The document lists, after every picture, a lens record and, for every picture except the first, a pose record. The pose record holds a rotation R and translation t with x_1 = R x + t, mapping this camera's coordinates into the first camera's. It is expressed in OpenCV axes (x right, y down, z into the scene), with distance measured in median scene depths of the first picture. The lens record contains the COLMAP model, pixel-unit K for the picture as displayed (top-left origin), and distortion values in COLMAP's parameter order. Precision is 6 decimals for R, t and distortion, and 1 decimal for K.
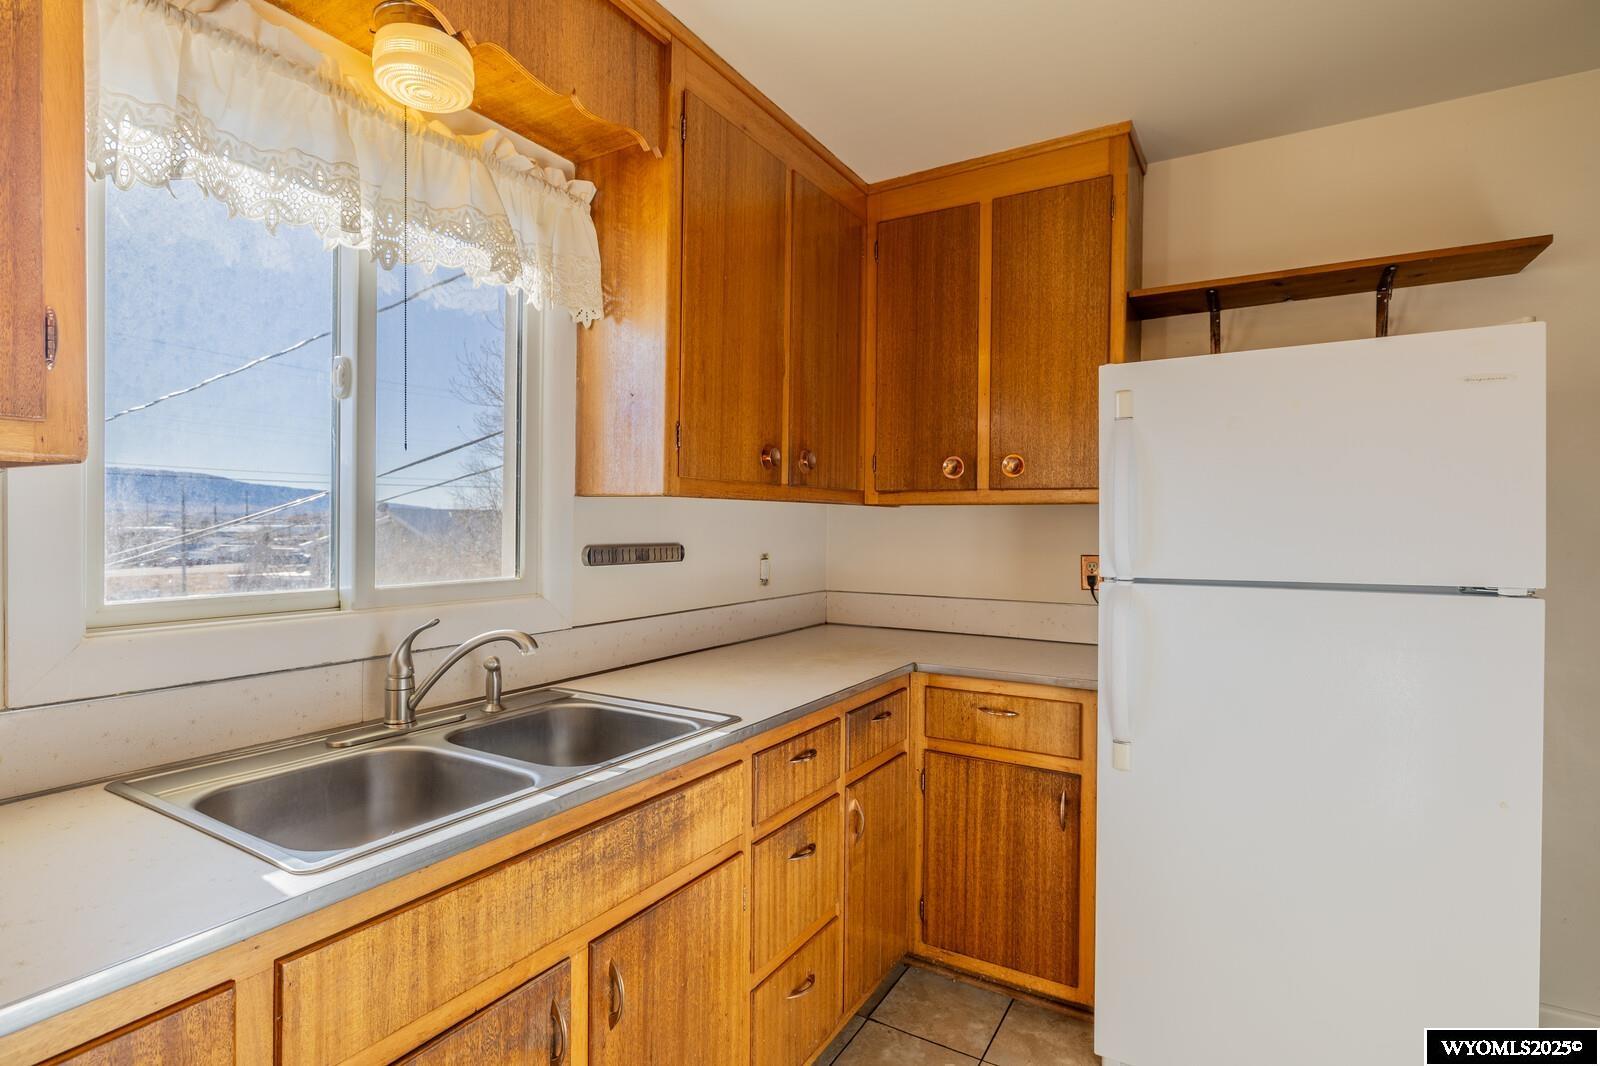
lens RADIAL K [[779.2, 0, 799.8], [0, 779.2, 532.3], [0, 0, 1]] dist [-0.007153, -0.000102]
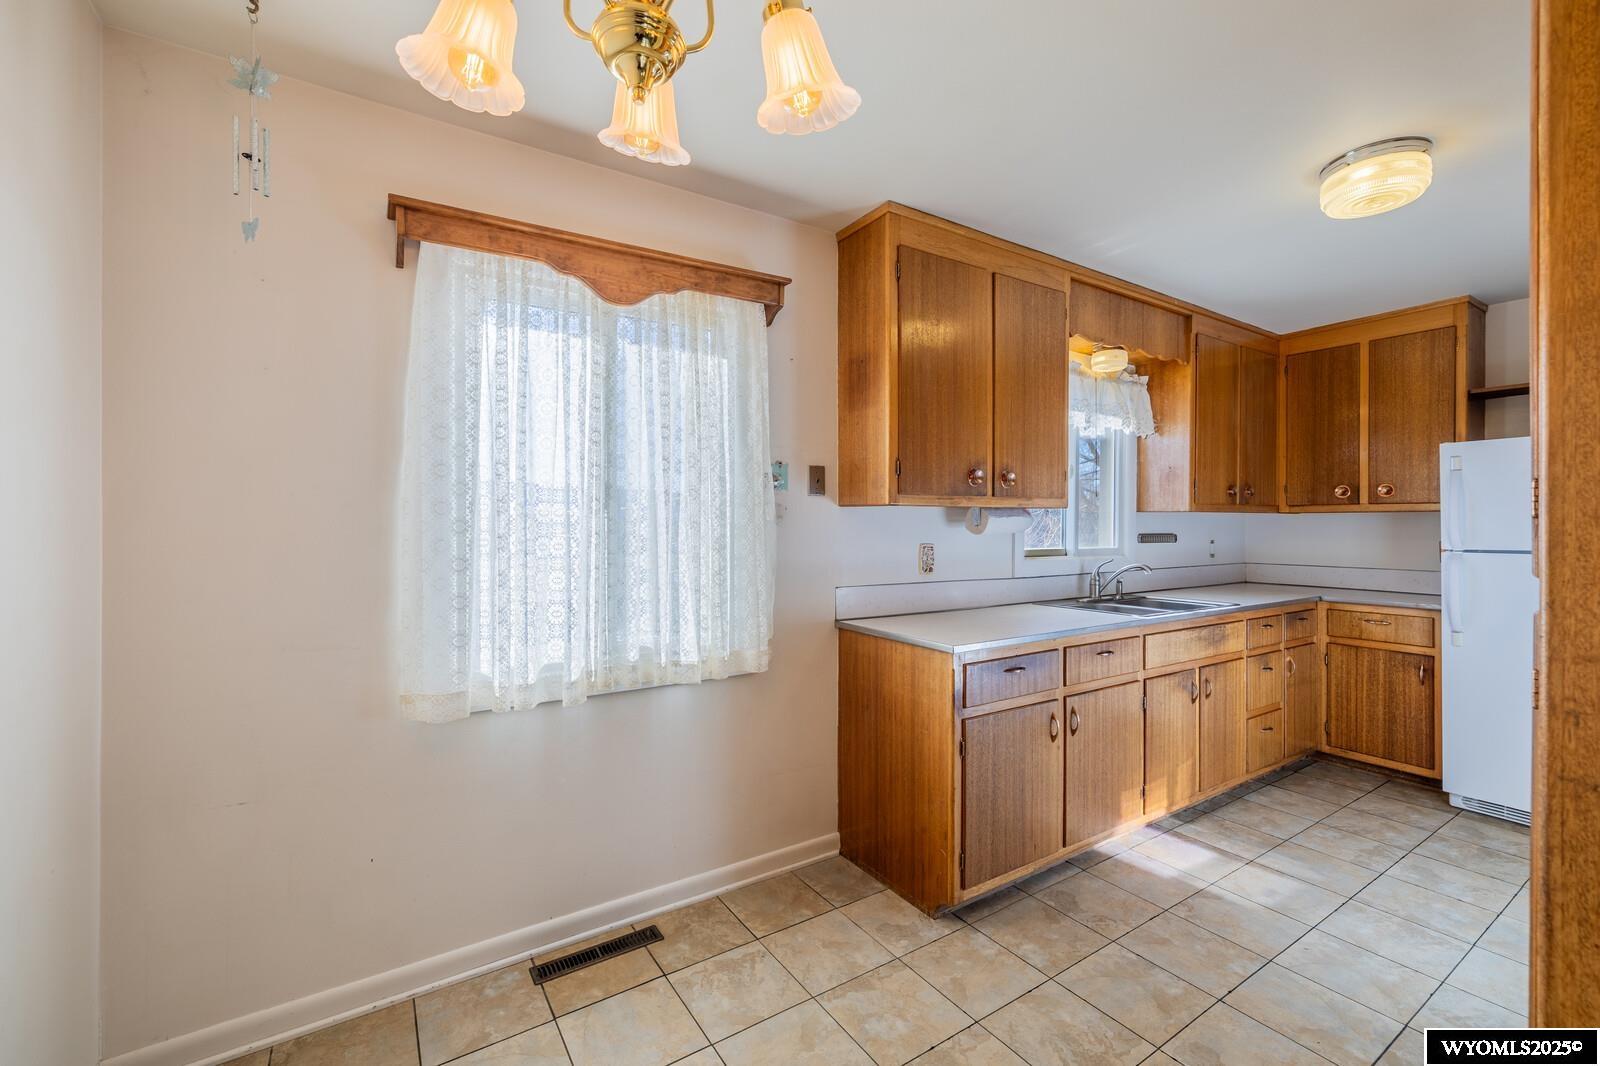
lens RADIAL K [[669.4, 0, 798.9], [0, 669.4, 523.3], [0, 0, 1]] dist [0.004480, -0.000132]
pose [[0.898379, -0.007045, -0.439165, -0.286489], [0.000416, 0.999885, -0.015188, 0.014289], [0.439222, 0.013461, 0.898278, -1.077285]]
